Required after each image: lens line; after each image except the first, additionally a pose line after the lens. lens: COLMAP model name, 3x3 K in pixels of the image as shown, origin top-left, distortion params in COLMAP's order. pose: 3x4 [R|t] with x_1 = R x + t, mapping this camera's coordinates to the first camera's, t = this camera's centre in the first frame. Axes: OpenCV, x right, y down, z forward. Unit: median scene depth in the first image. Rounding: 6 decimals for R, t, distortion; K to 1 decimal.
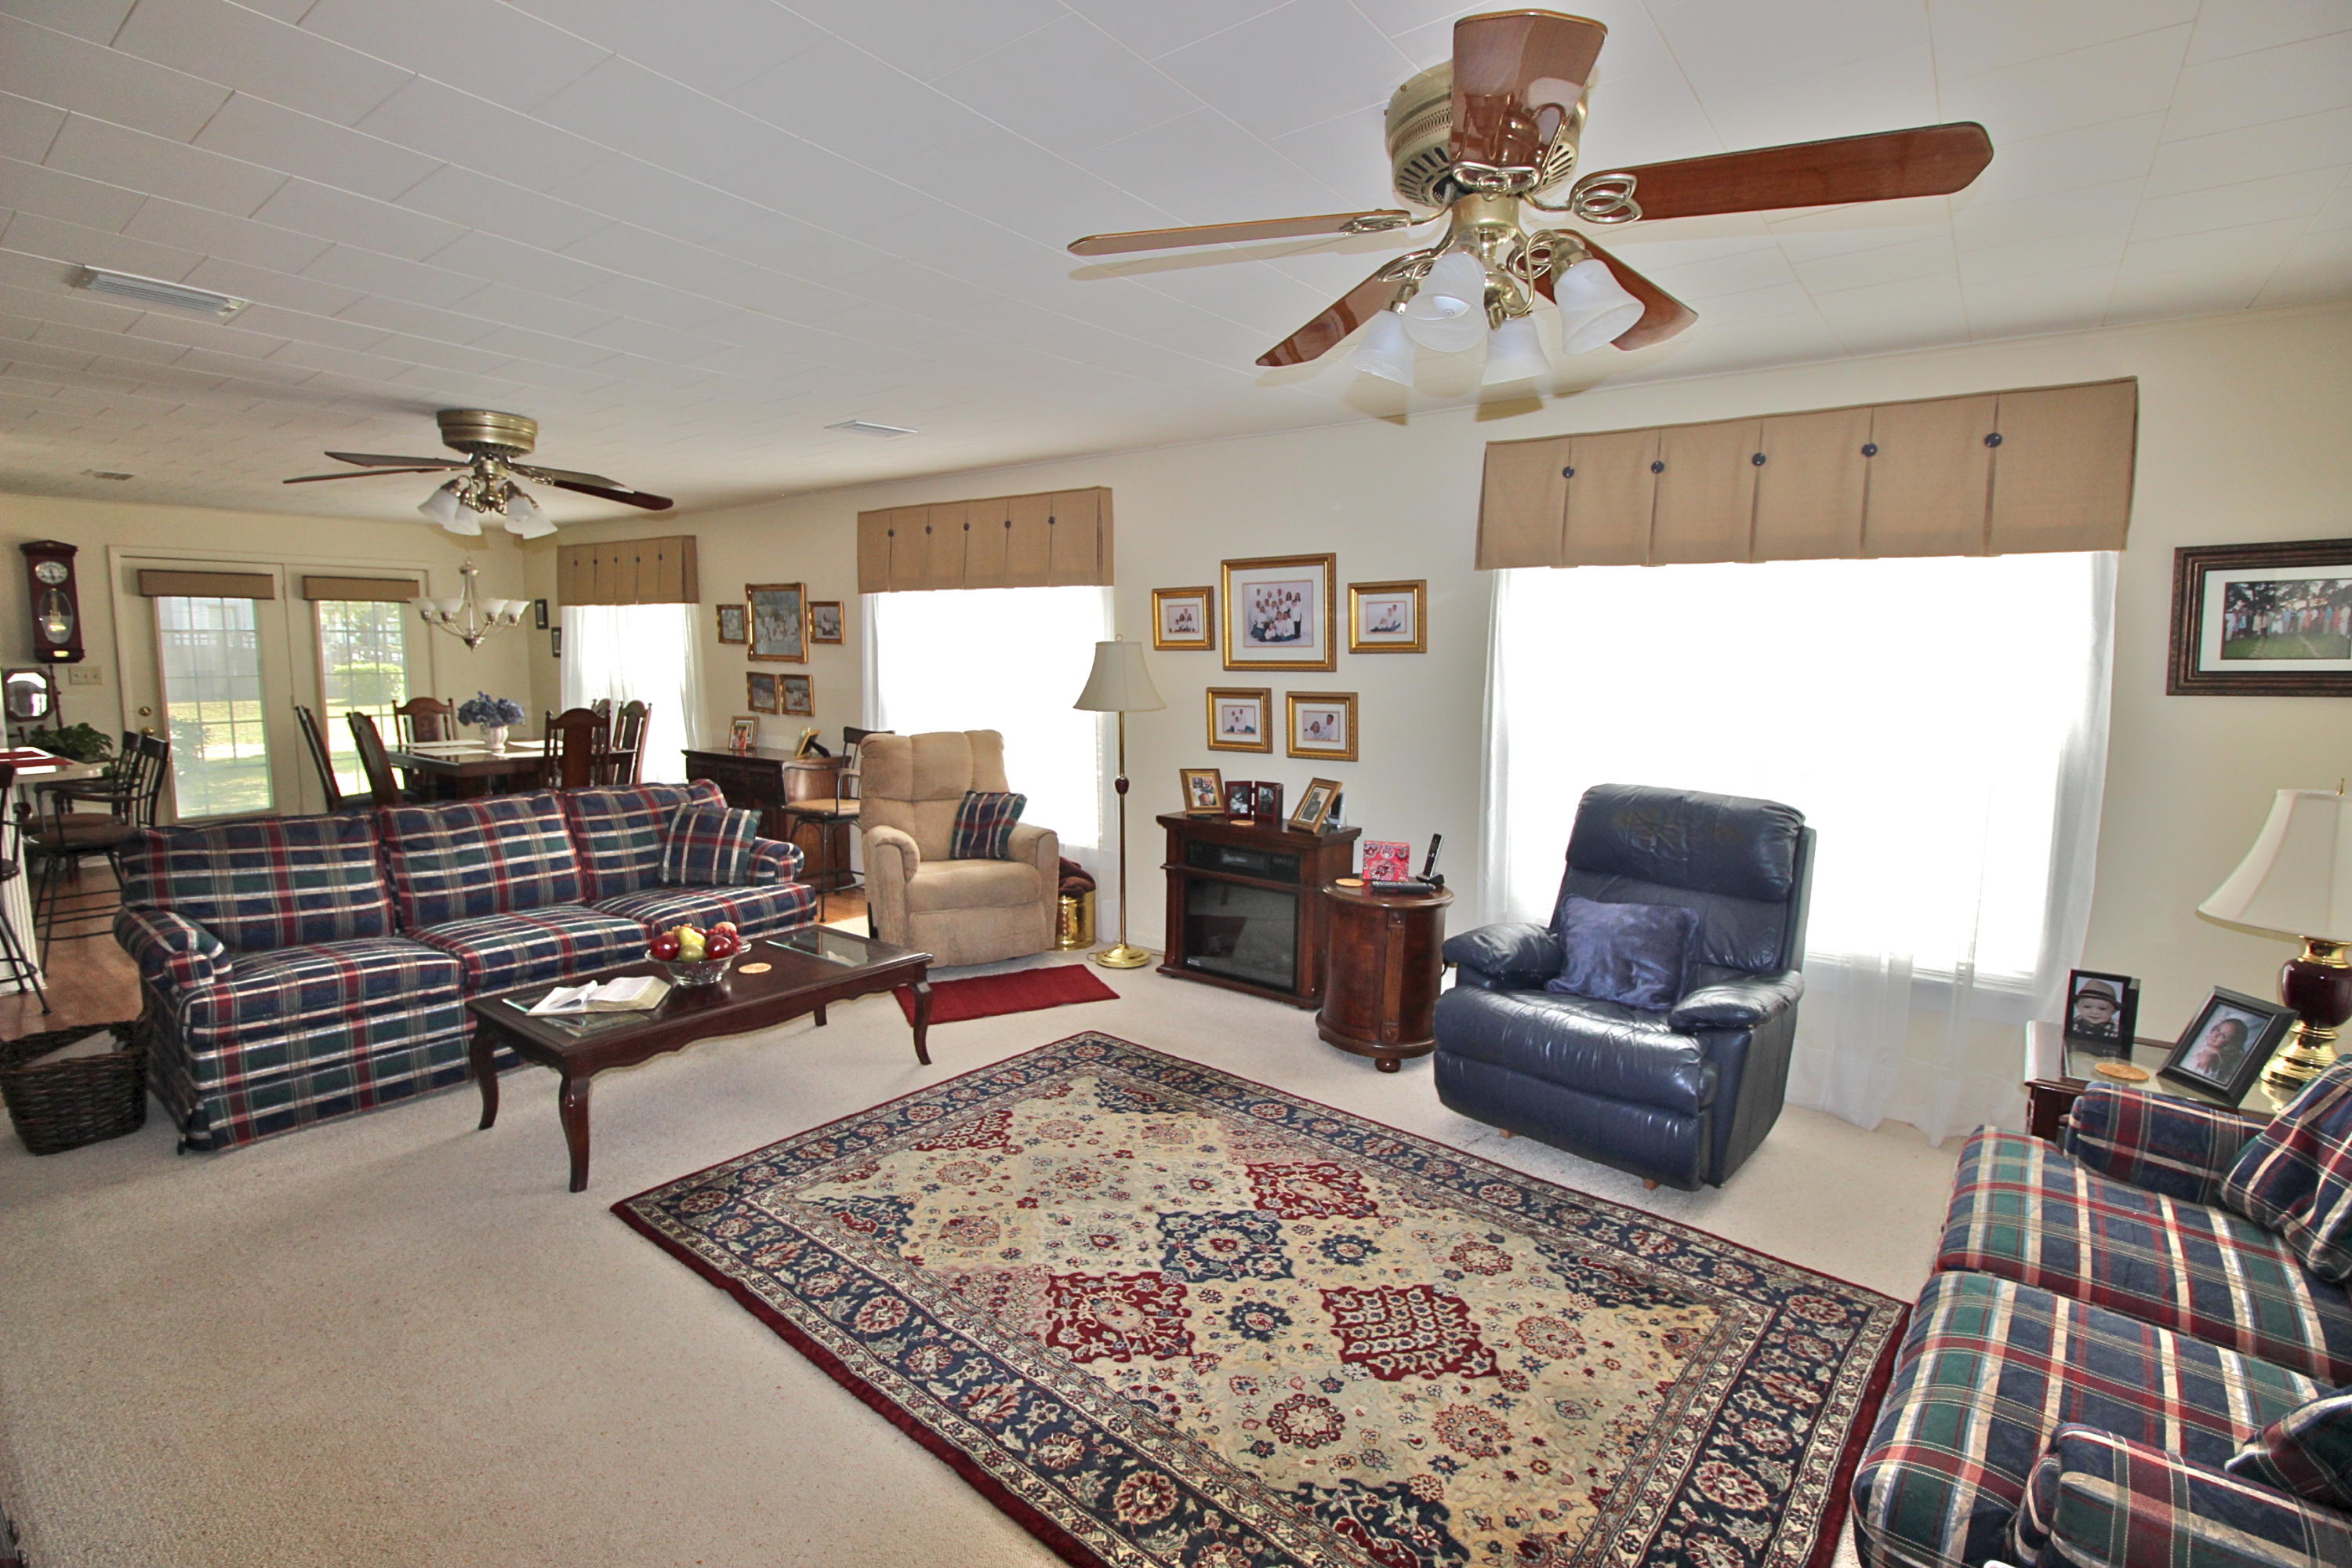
lens RADIAL K [[1111.1, 0, 1176.6], [0, 1111.1, 769.3], [0, 0, 1]] dist [-0.002453, -0.000327]
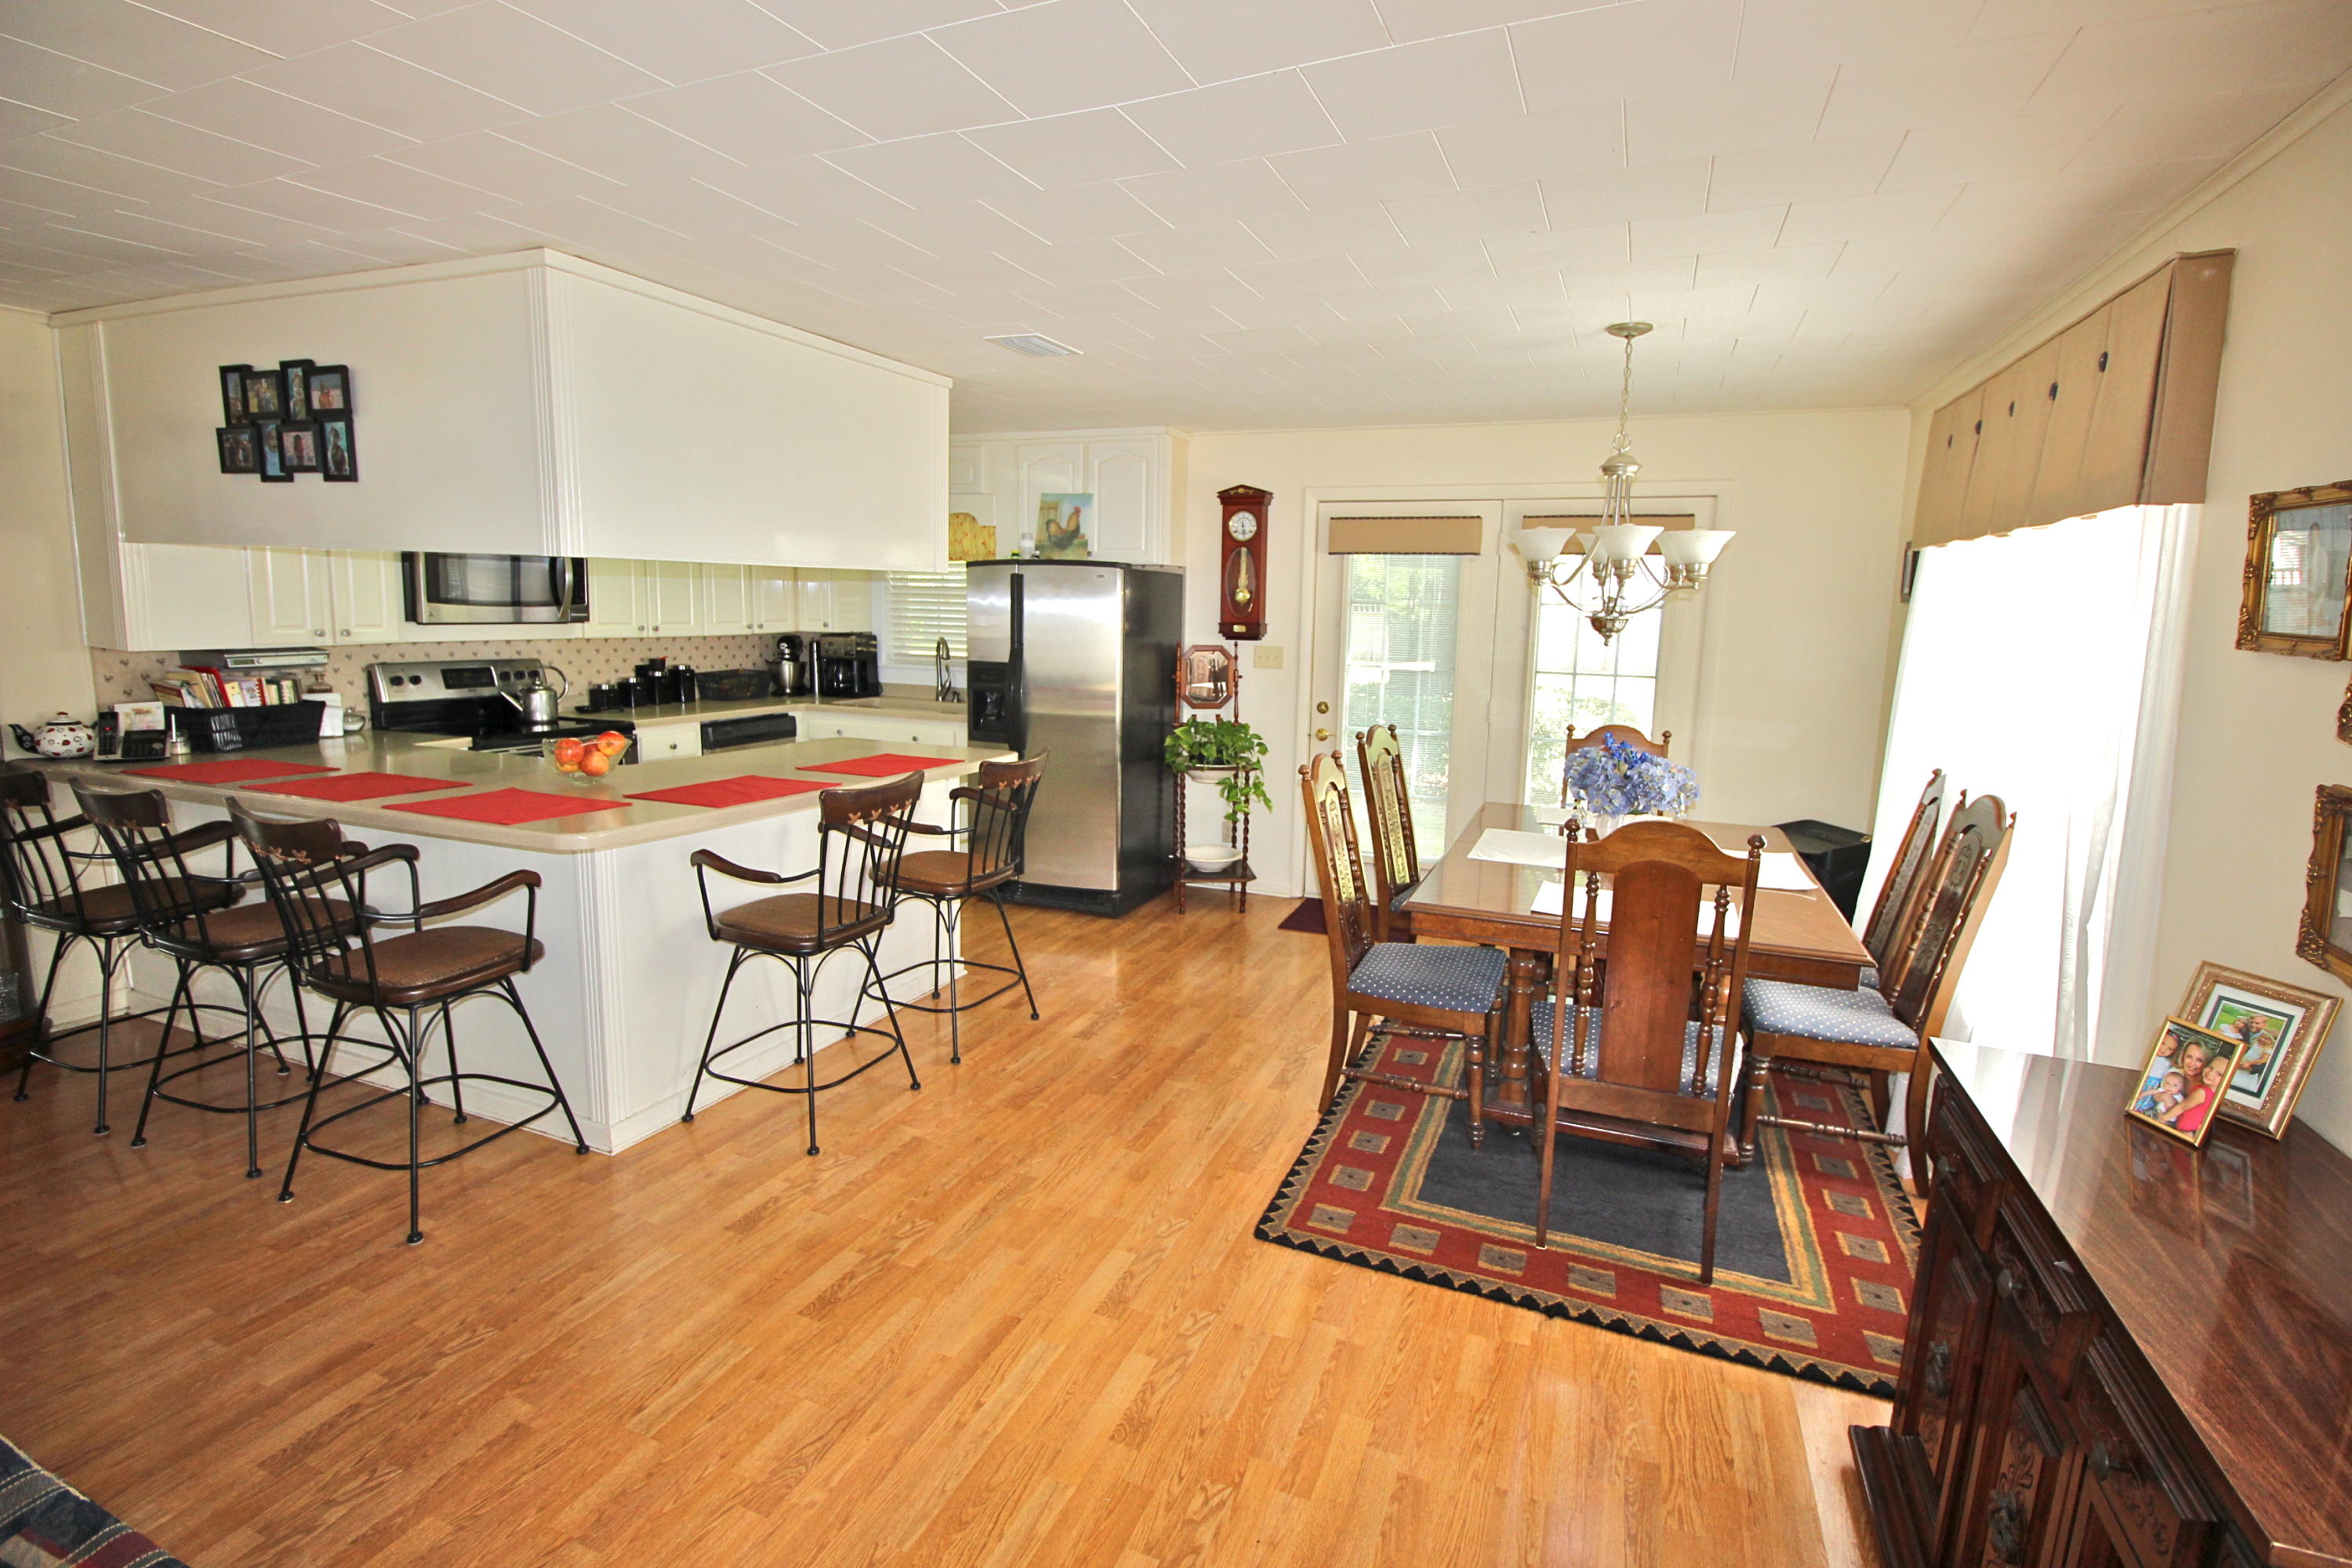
lens RADIAL K [[1111.1, 0, 1179.4], [0, 1111.1, 780.3], [0, 0, 1]] dist [-0.002453, -0.000327]
pose [[0.307989, 0.152077, -0.939157, -0.244070], [-0.126375, 0.984934, 0.118046, -0.083364], [0.942959, 0.082329, 0.322568, 0.692863]]
